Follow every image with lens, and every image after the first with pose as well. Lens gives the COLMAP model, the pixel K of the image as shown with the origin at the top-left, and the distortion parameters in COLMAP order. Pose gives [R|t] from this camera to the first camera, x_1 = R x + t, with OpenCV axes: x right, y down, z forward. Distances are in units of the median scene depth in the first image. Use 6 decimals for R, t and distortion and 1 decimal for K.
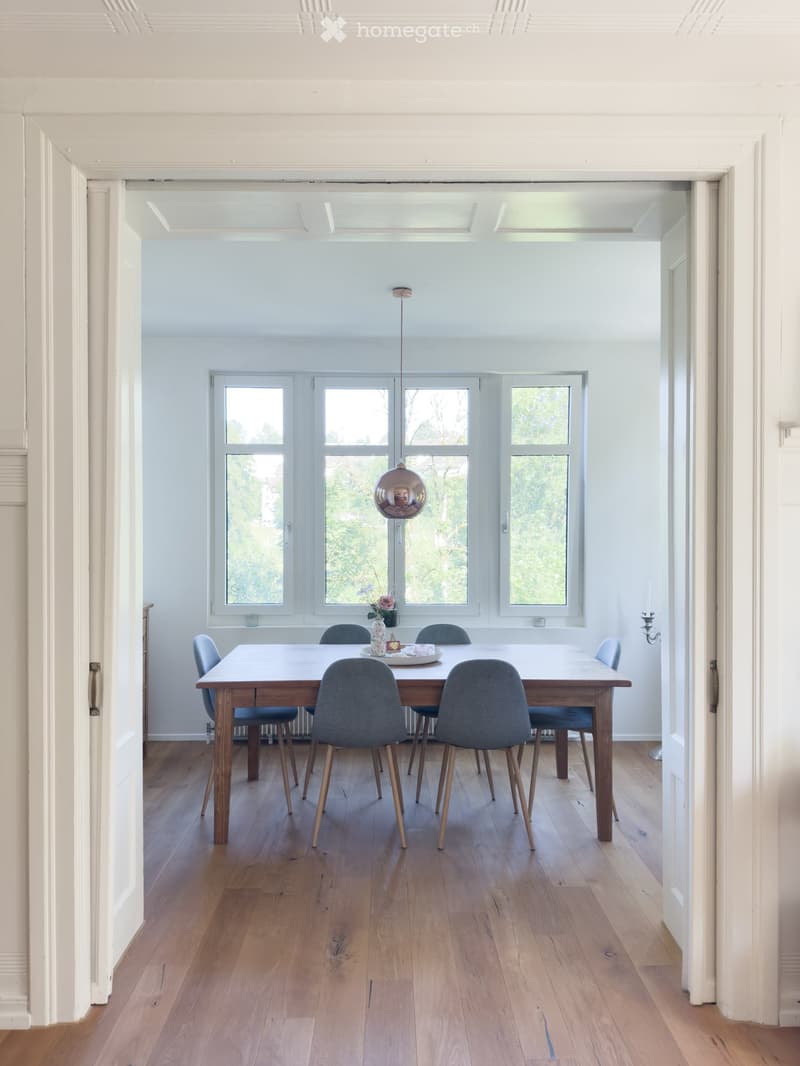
lens RADIAL K [[759.8, 0, 400.0], [0, 759.8, 533.0], [0, 0, 1]] dist [0.102319, -0.106215]
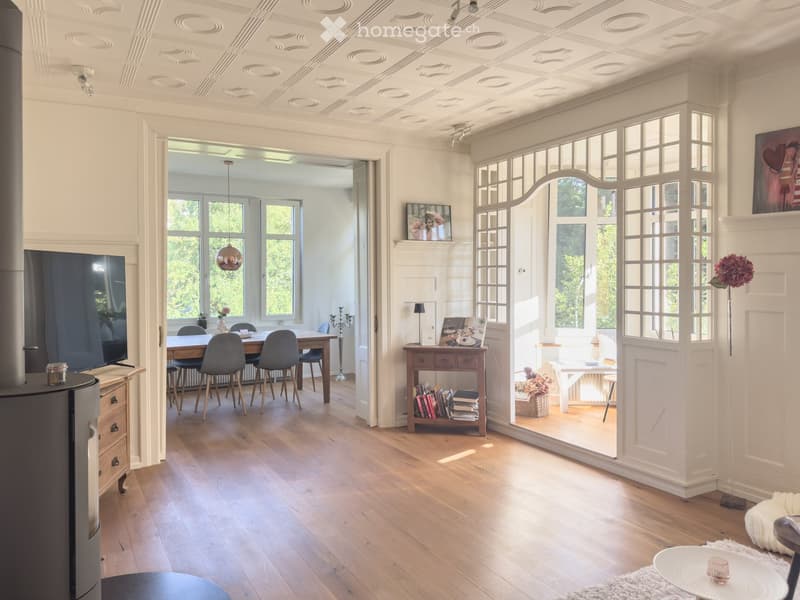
lens RADIAL K [[570.2, 0, 400.0], [0, 570.2, 300.0], [0, 0, 1]] dist [0.102319, -0.106215]
pose [[0.869913, -0.025606, 0.492541, -0.379290], [0.011133, 0.999416, 0.032294, 0.015952], [-0.493080, -0.022609, 0.869690, -0.615373]]
